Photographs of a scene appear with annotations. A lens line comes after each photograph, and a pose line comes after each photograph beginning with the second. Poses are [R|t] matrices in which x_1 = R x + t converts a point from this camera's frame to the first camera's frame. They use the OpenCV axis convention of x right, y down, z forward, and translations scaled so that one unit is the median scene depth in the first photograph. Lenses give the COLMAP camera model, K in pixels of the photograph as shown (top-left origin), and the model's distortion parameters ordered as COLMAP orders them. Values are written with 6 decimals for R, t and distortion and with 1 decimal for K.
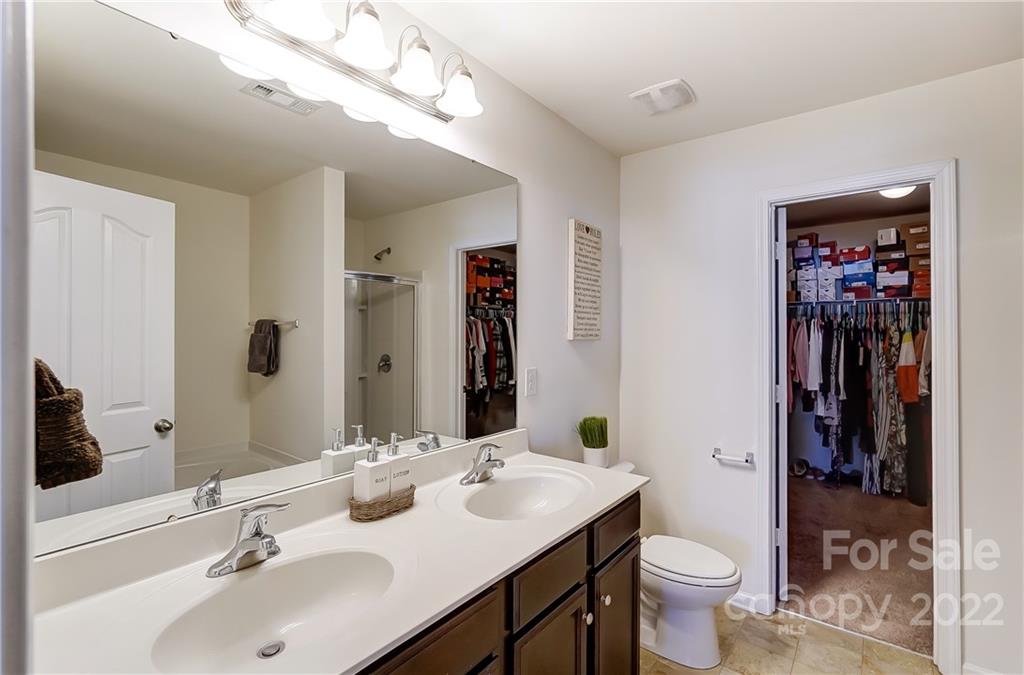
lens RADIAL K [[459.5, 0, 512.3], [0, 459.5, 327.2], [0, 0, 1]] dist [-0.045631, 0.000127]
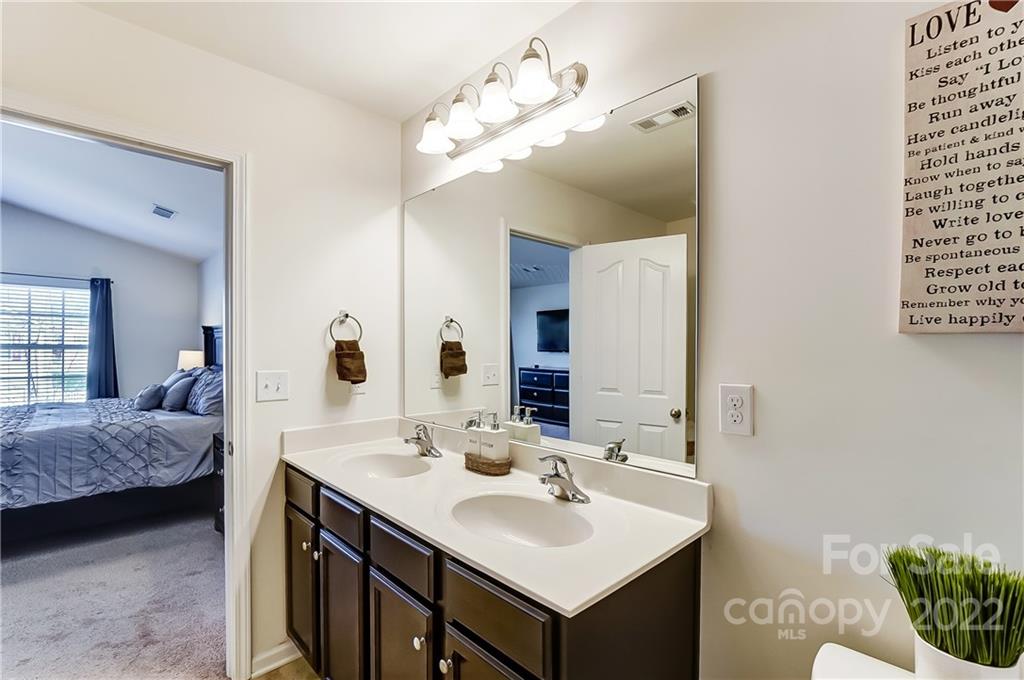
lens RADIAL K [[459.8, 0, 510.2], [0, 459.8, 336.0], [0, 0, 1]] dist [-0.036527, 0.012489]
pose [[-0.168119, -0.029407, -0.985328, 0.590226], [0.004820, 0.999518, -0.030653, 0.041695], [0.985755, -0.009902, -0.167896, 0.771604]]
